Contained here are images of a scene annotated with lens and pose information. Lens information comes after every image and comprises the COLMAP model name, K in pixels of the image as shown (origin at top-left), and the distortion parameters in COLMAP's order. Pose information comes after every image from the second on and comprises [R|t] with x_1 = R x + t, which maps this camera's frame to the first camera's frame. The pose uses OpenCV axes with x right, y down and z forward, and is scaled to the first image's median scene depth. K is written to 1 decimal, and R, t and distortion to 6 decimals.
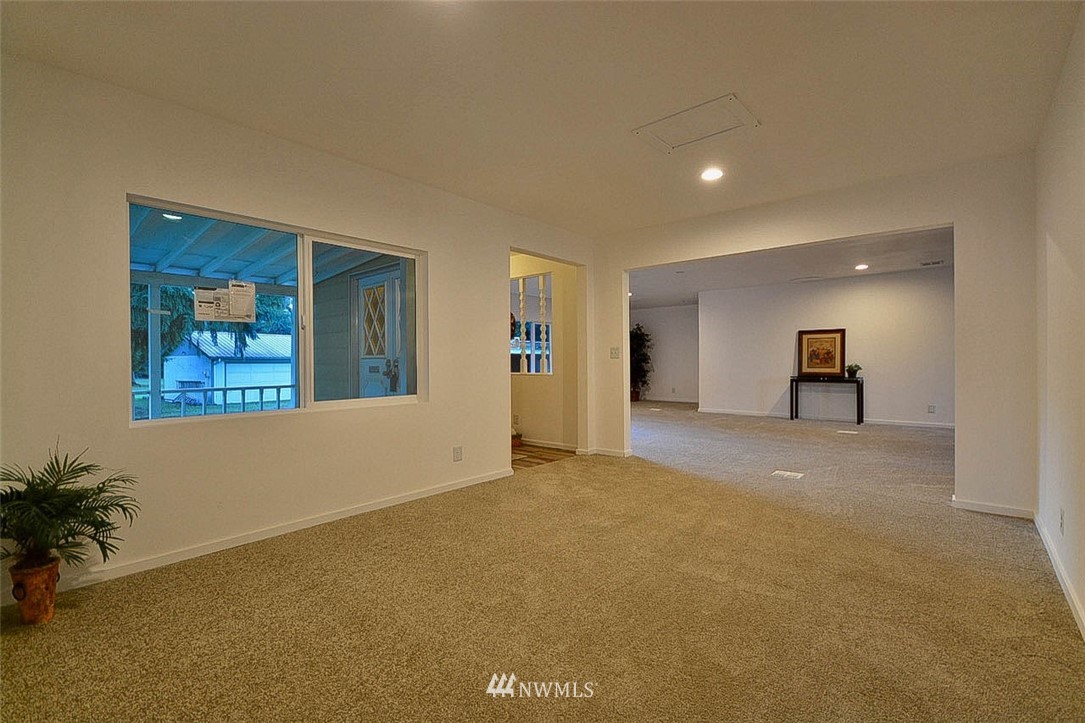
lens RADIAL K [[464.0, 0, 542.5], [0, 464.0, 361.5], [0, 0, 1]] dist [-0.001253, -0.000168]
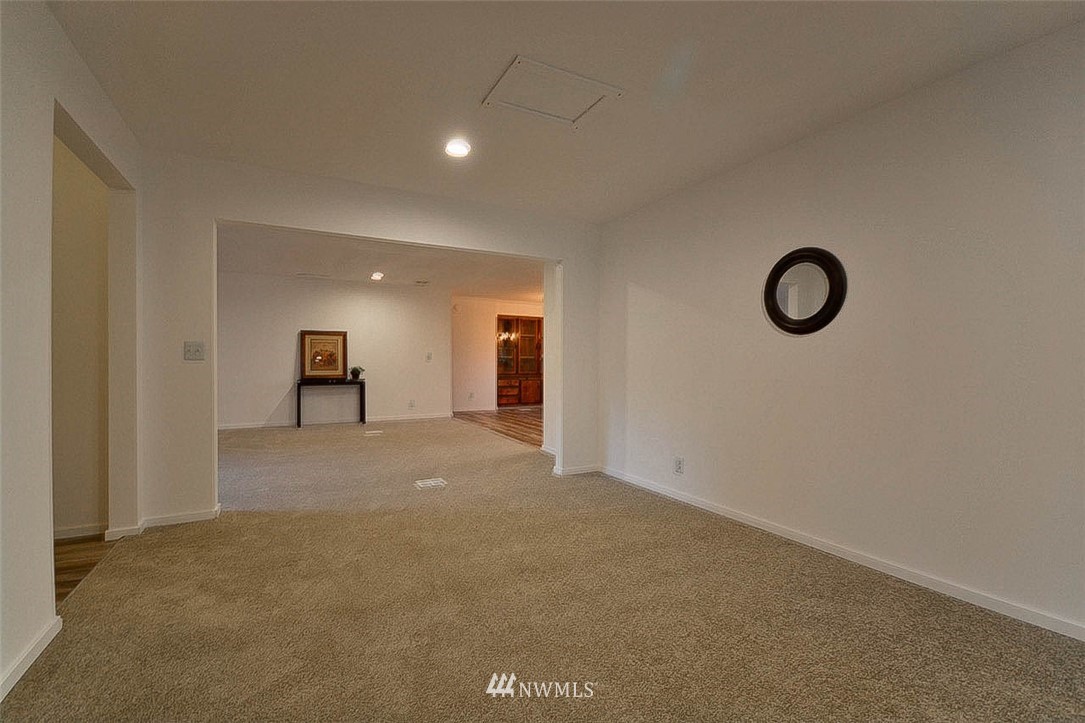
lens RADIAL K [[477.5, 0, 542.5], [0, 477.5, 361.5], [0, 0, 1]] dist [-0.002876, -0.000359]
pose [[0.389108, 0.004936, 0.921179, -0.143326], [-0.004571, 0.999984, -0.003428, -0.003656], [-0.921181, -0.002877, 0.389125, 0.195276]]
